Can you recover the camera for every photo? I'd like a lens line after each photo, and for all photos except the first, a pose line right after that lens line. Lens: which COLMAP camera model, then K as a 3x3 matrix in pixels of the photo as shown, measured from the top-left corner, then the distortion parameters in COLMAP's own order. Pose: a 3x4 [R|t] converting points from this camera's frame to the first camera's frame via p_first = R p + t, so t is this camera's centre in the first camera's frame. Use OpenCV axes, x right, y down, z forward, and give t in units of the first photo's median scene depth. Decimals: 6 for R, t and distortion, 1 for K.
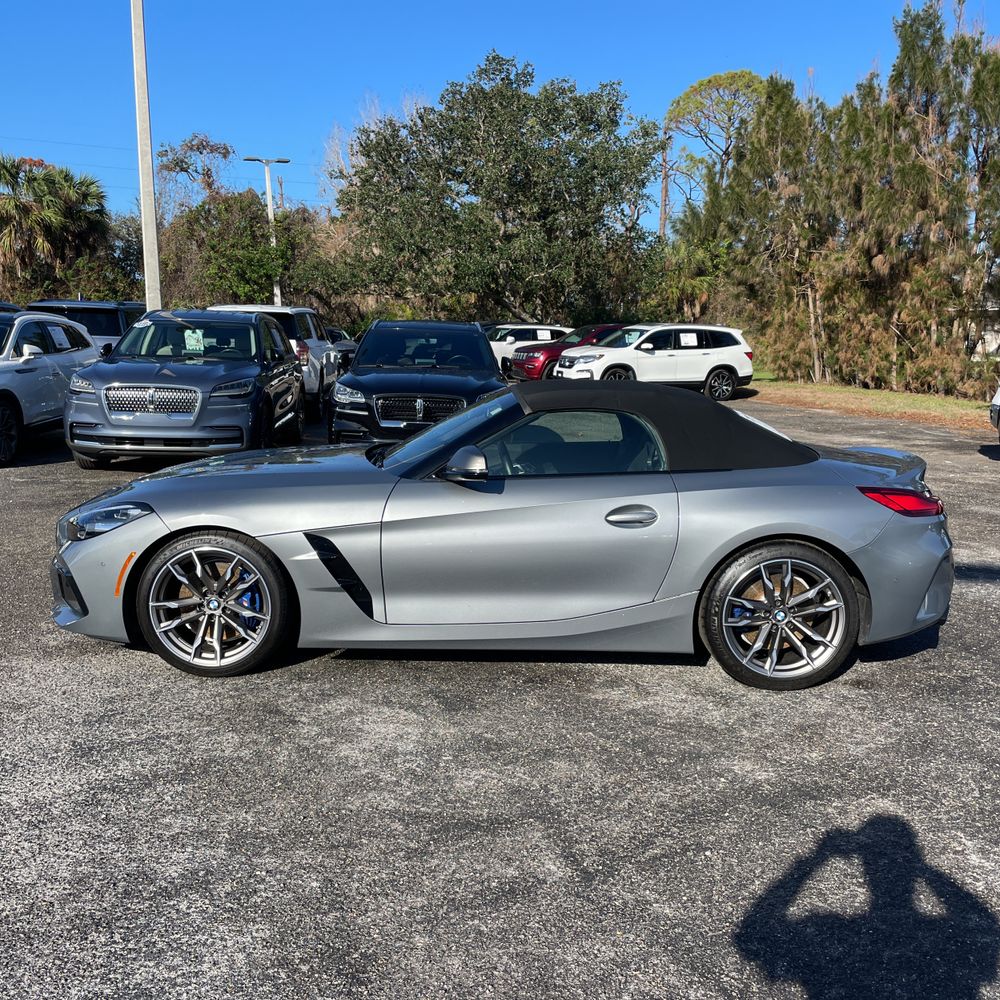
lens RADIAL K [[1027.6, 0, 480.2], [0, 1027.6, 501.8], [0, 0, 1]] dist [0.103692, -0.133109]
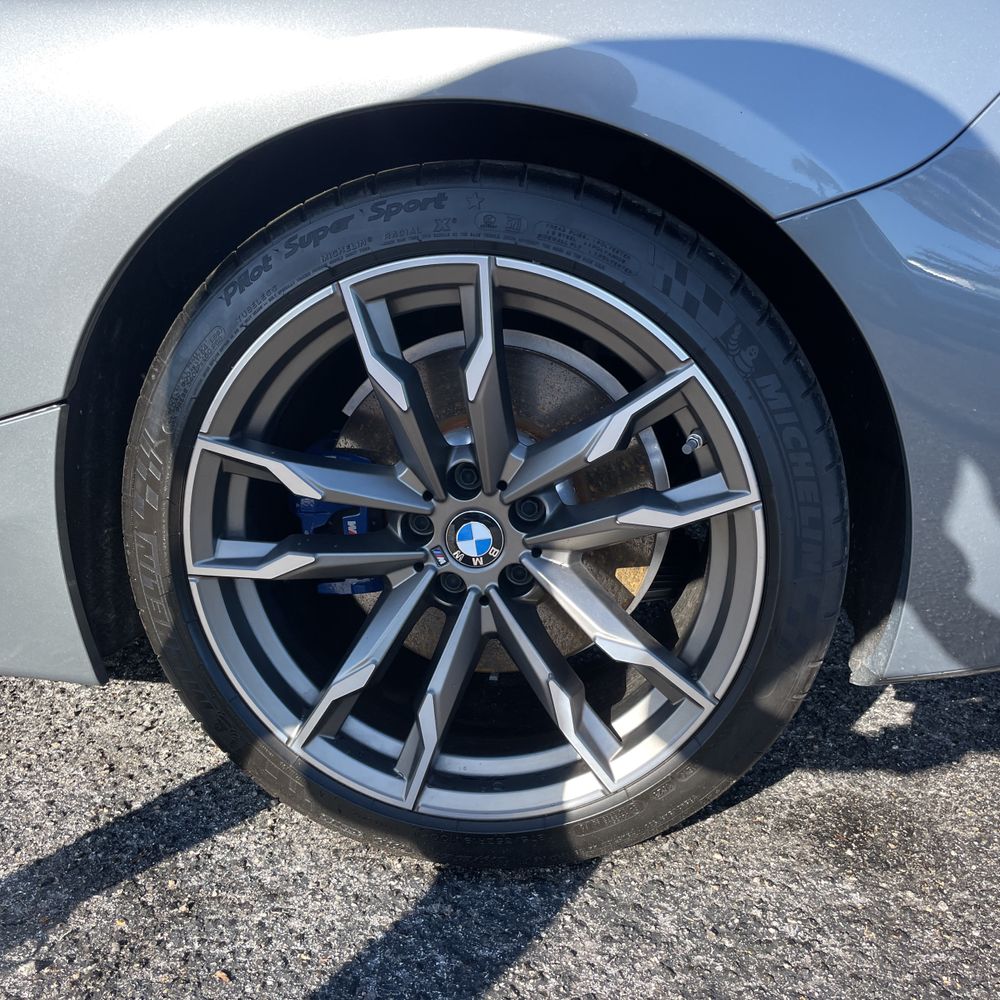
lens RADIAL K [[1032.8, 0, 503.5], [0, 1032.8, 502.4], [0, 0, 1]] dist [0.075687, -0.110547]
pose [[0.993775, 0.045662, -0.101615, 0.060041], [-0.032527, 0.991323, 0.127363, 0.014172], [0.106549, -0.123265, 0.986637, 0.149681]]
